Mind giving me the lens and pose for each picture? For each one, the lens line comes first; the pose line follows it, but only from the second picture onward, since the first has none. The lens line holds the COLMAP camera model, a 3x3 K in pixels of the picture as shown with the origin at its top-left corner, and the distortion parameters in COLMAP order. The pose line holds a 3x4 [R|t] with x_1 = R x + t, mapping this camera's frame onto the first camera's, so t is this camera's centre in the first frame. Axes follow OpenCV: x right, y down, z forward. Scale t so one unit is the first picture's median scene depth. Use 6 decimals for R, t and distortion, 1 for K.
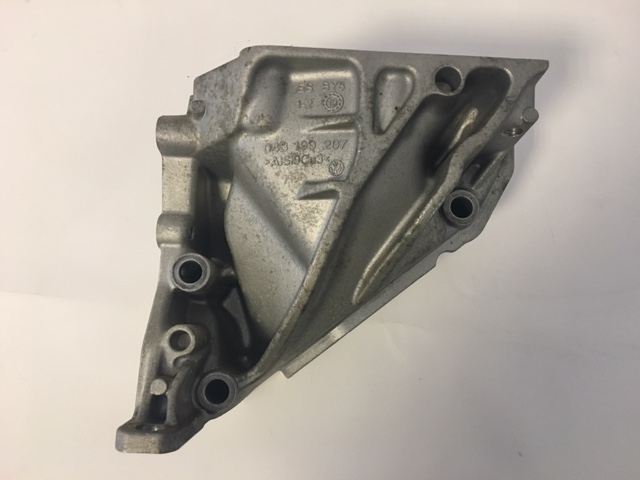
lens RADIAL K [[589.1, 0, 320.0], [0, 589.1, 240.0], [0, 0, 1]] dist [0.066536, -0.196890]
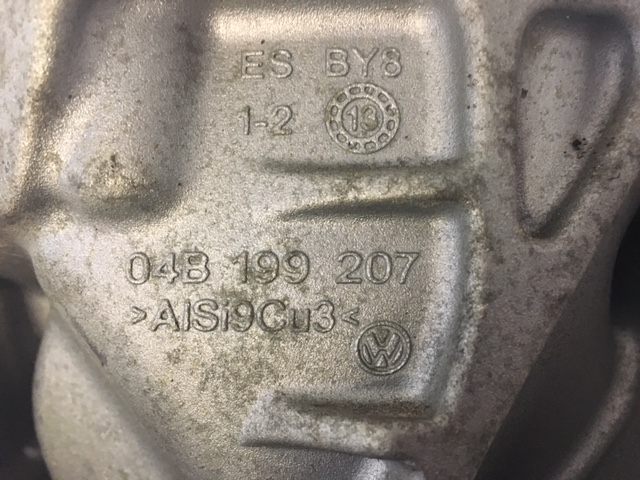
lens RADIAL K [[589.1, 0, 320.0], [0, 589.1, 240.0], [0, 0, 1]] dist [0.066536, -0.196890]
pose [[0.986818, -0.014263, 0.161202, -0.047909], [0.007379, 0.999038, 0.043226, -0.184594], [-0.161664, -0.041467, 0.985974, 0.709237]]
